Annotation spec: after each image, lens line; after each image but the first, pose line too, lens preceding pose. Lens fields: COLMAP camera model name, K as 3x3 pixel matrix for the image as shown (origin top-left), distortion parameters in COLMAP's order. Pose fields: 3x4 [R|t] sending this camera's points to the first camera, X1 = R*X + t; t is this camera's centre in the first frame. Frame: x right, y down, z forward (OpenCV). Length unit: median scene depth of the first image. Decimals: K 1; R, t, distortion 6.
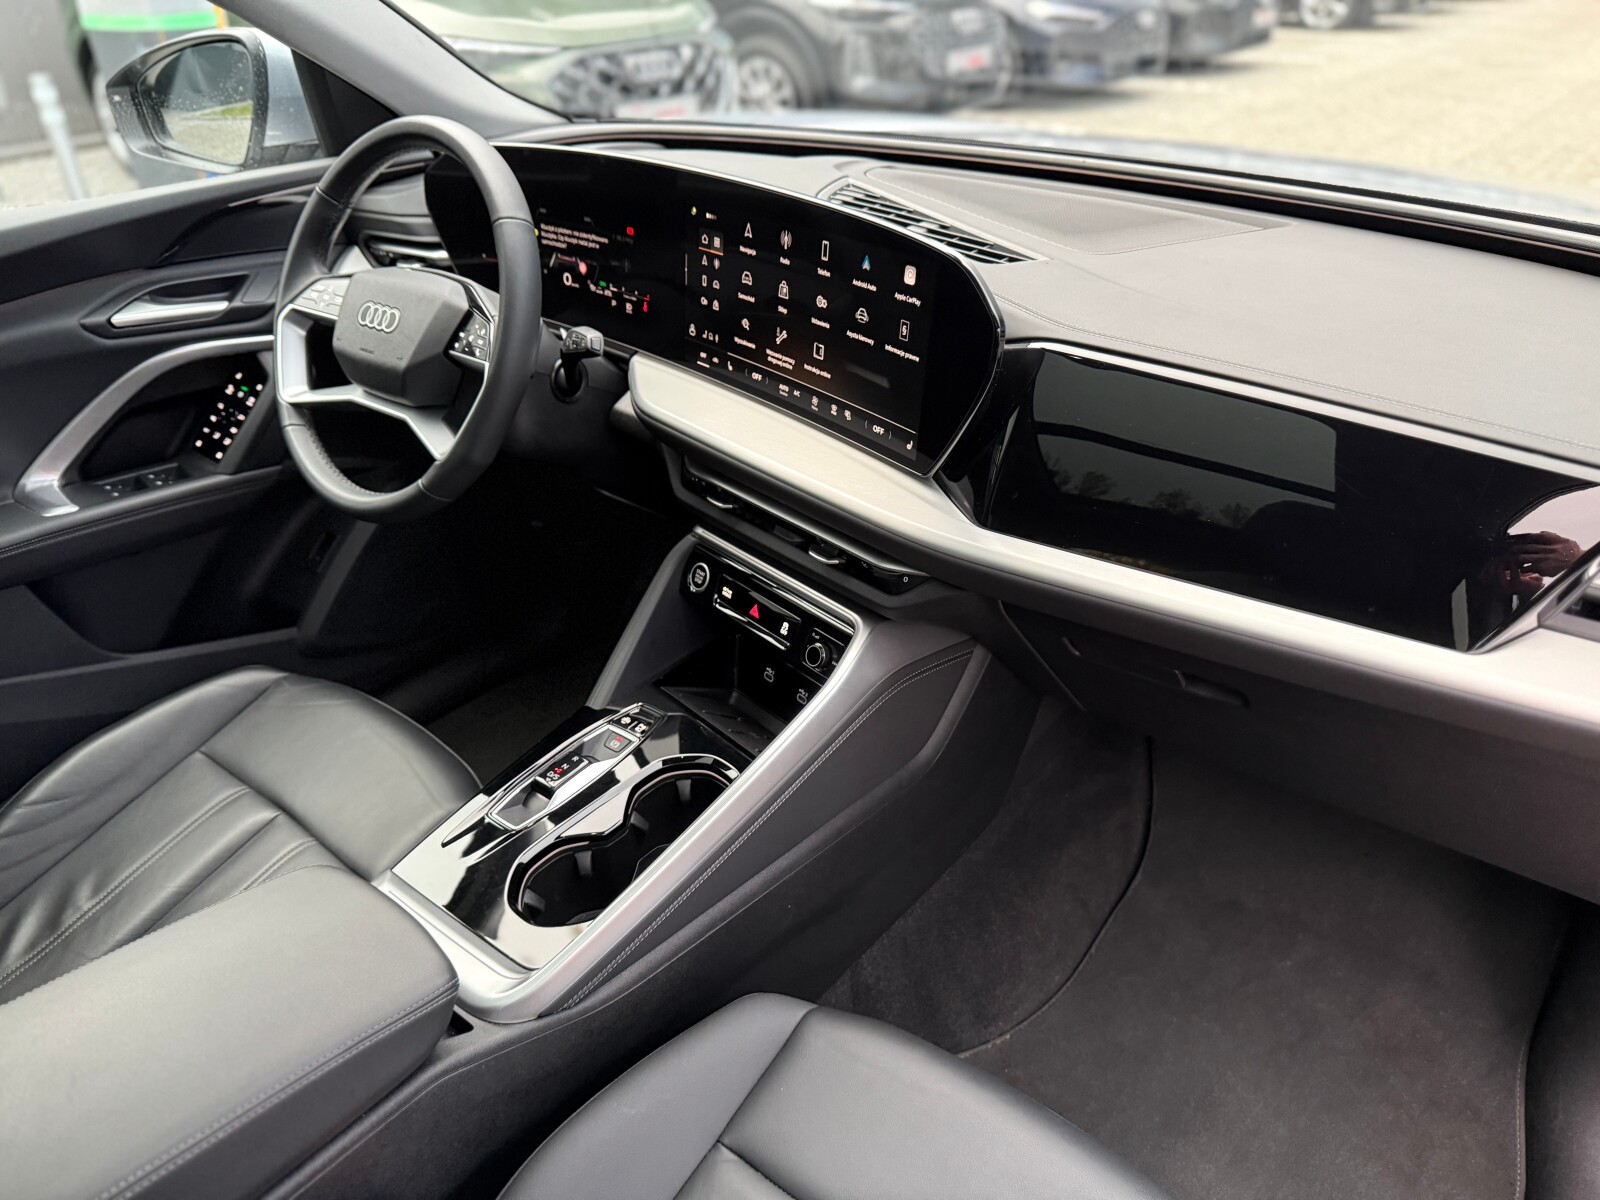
lens RADIAL K [[1146.7, 0, 806.2], [0, 1146.7, 623.5], [0, 0, 1]] dist [0.054491, -0.093295]
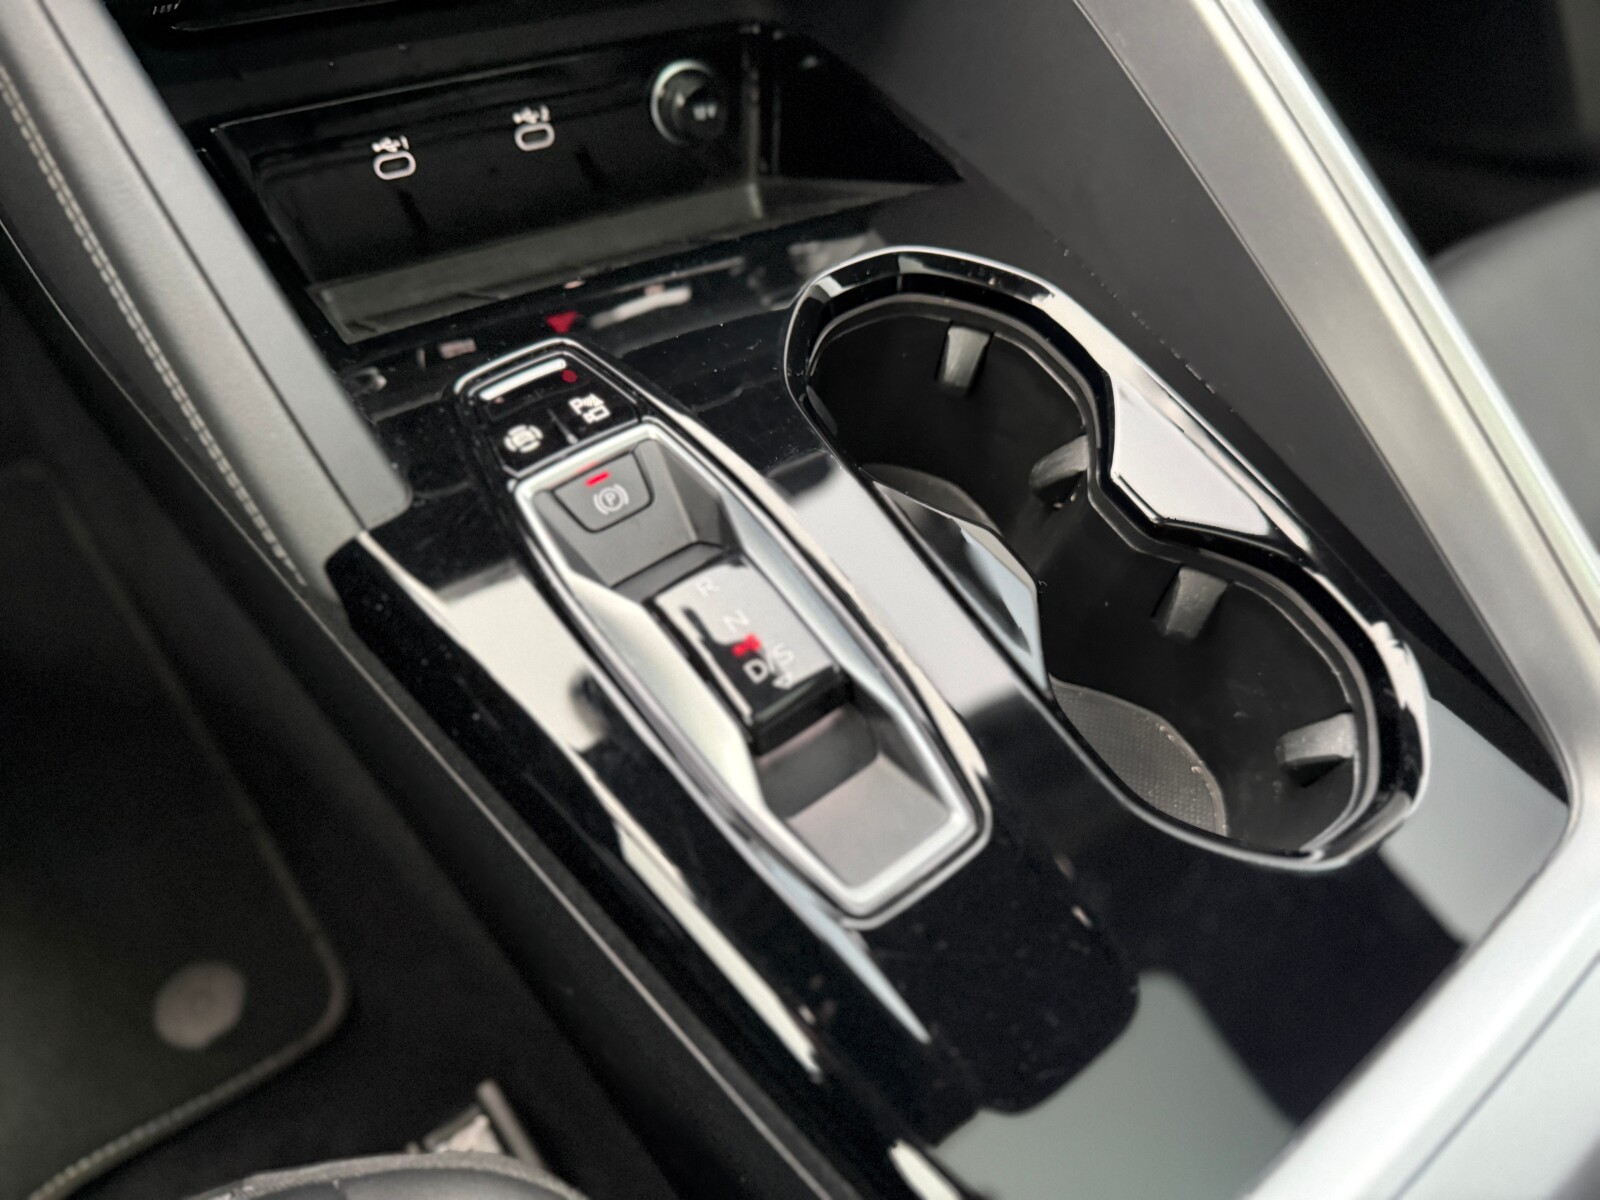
lens RADIAL K [[1146.7, 0, 811.7], [0, 1146.7, 610.7], [0, 0, 1]] dist [0.054491, -0.093295]
pose [[0.210296, -0.766602, 0.606710, -0.340042], [0.439400, 0.628489, 0.641817, -0.038413], [-0.873329, 0.131617, 0.469014, 0.799752]]
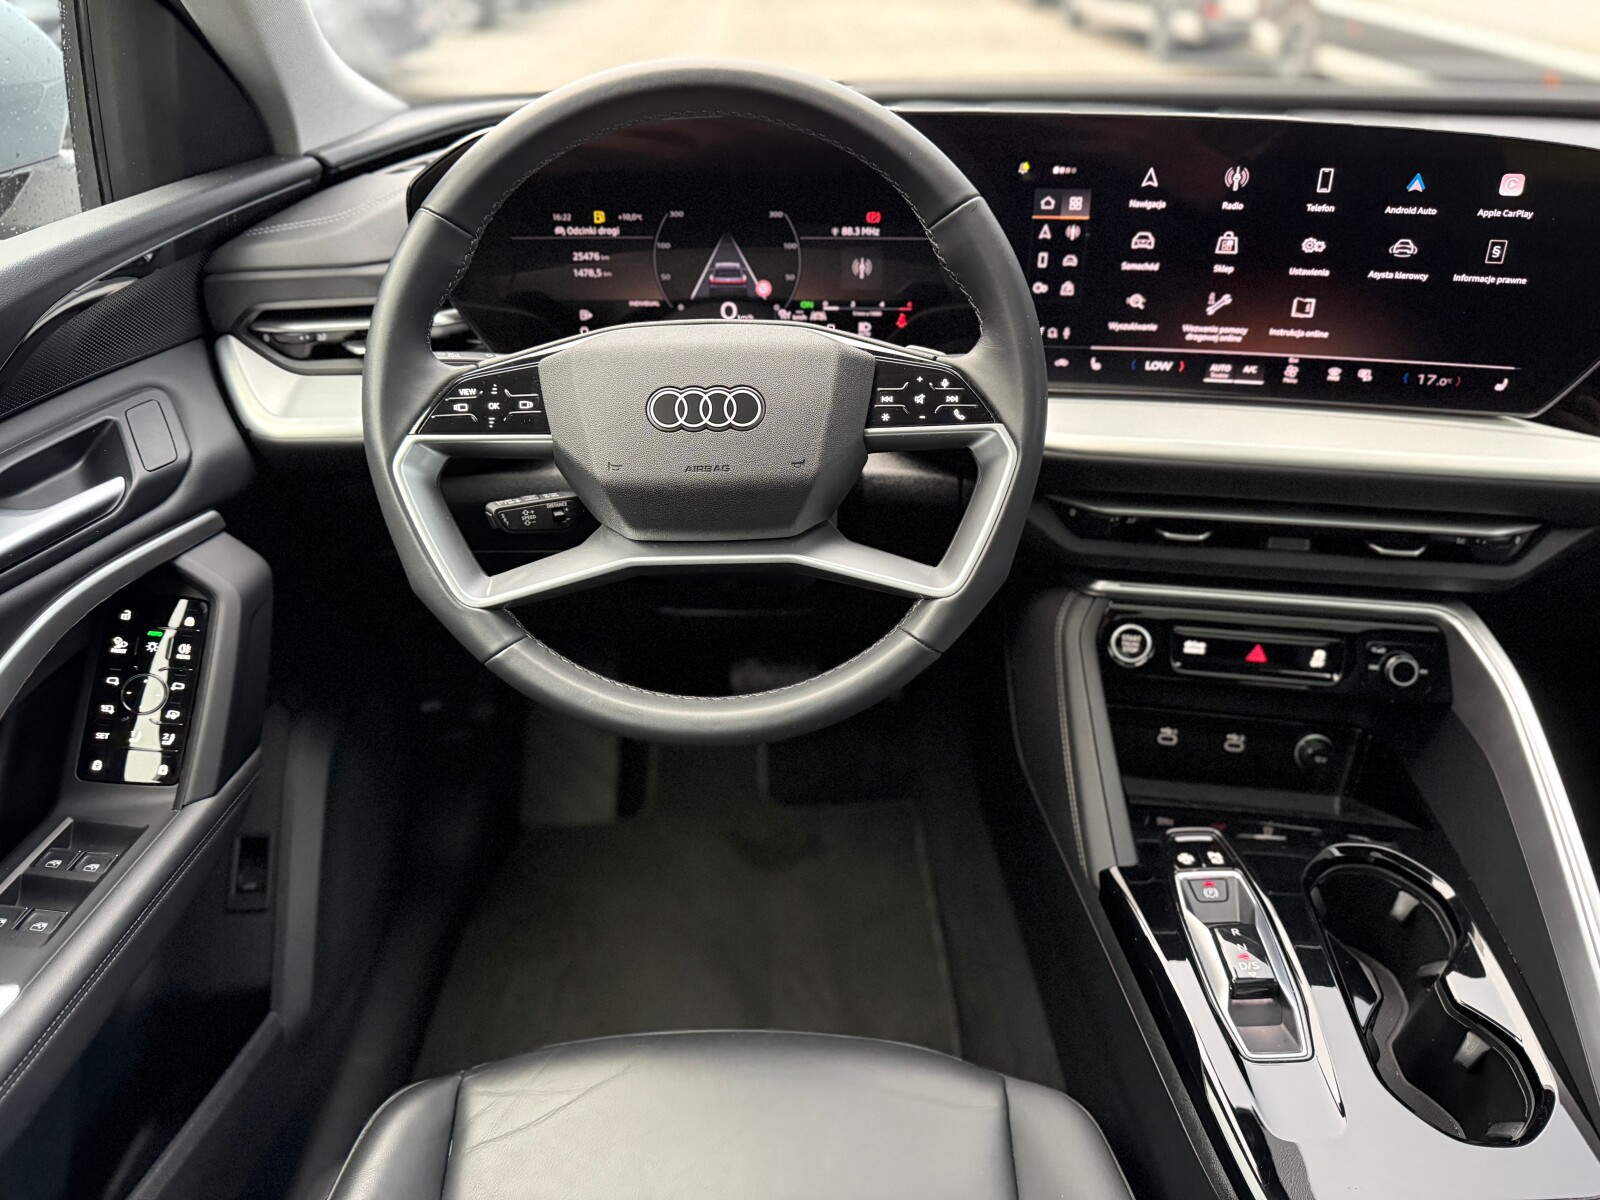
lens RADIAL K [[1146.7, 0, 794.3], [0, 1146.7, 597.9], [0, 0, 1]] dist [0.054491, -0.093295]
pose [[0.764143, -0.313981, 0.563472, -0.692291], [0.330132, 0.940826, 0.076549, -0.203680], [-0.554164, 0.127526, 0.822581, 0.510117]]
